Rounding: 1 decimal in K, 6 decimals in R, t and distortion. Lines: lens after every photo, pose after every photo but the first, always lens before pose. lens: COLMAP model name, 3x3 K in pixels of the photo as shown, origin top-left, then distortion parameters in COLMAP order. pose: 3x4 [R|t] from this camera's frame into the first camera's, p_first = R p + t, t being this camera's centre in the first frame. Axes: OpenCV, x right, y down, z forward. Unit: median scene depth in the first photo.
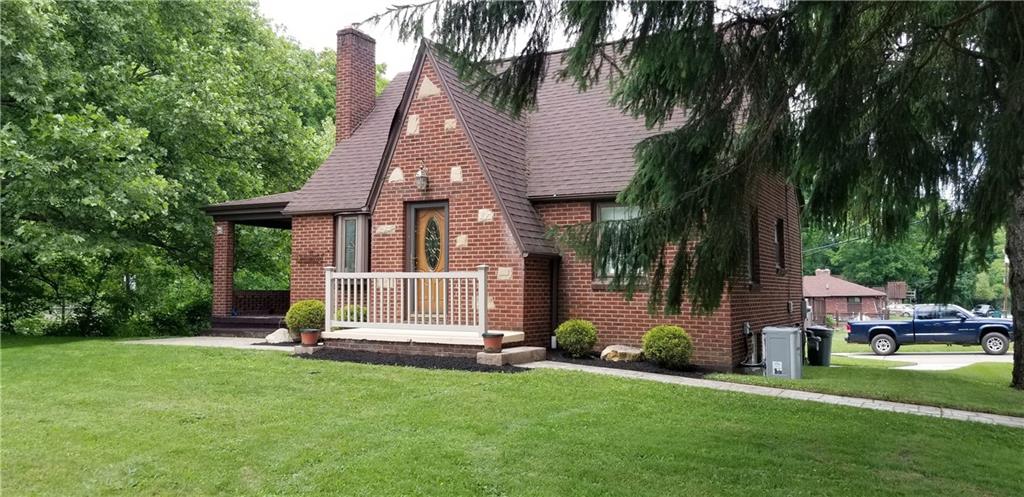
lens RADIAL K [[795.3, 0, 513.1], [0, 795.3, 238.1], [0, 0, 1]] dist [0.071622, -0.169985]
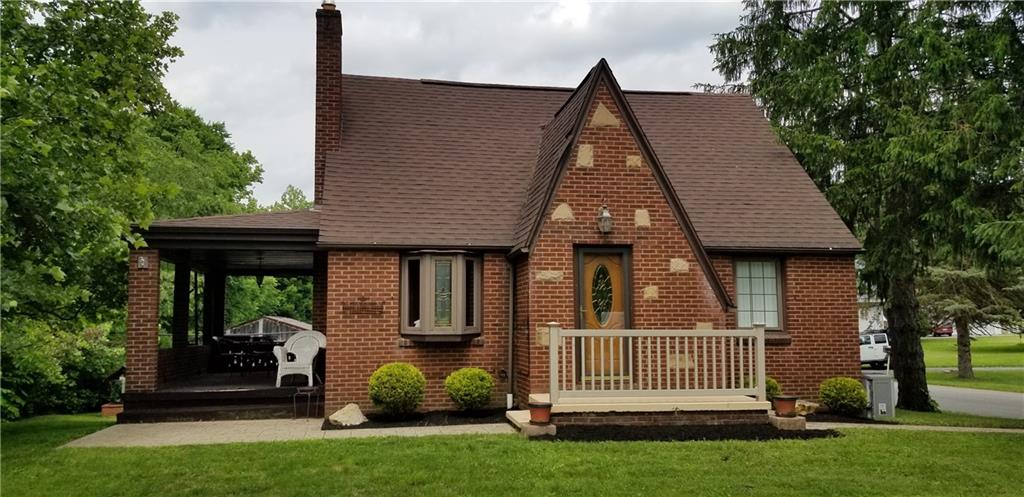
lens RADIAL K [[795.3, 0, 513.1], [0, 795.3, 238.1], [0, 0, 1]] dist [0.071622, -0.169985]
pose [[0.787879, 0.060202, 0.612880, -0.725060], [-0.031207, 0.997835, -0.057898, -0.000776], [-0.615039, 0.026491, 0.788052, 0.376712]]
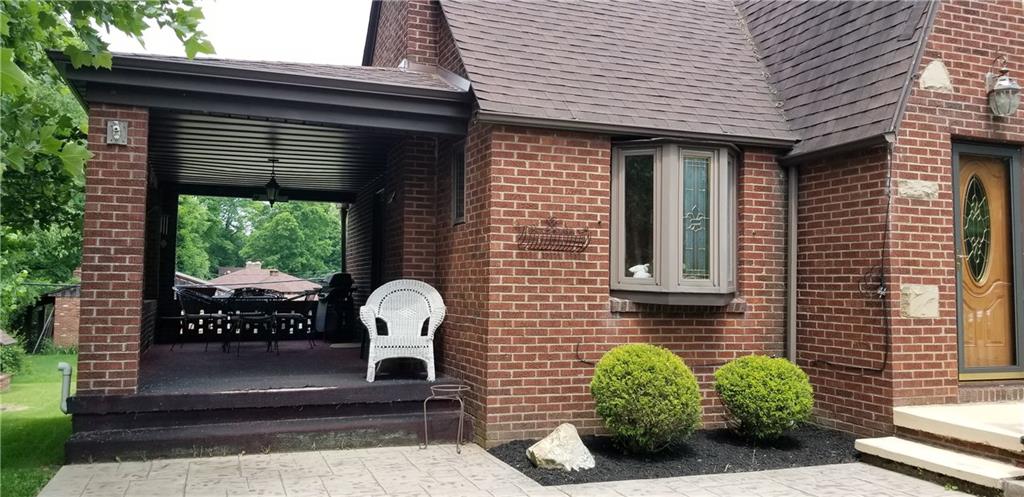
lens RADIAL K [[795.3, 0, 513.1], [0, 795.3, 238.1], [0, 0, 1]] dist [0.071622, -0.169985]
pose [[0.685725, 0.053434, 0.725897, -0.667066], [-0.061714, 0.997979, -0.015163, 0.038887], [-0.725240, -0.034400, 0.687637, 0.879416]]
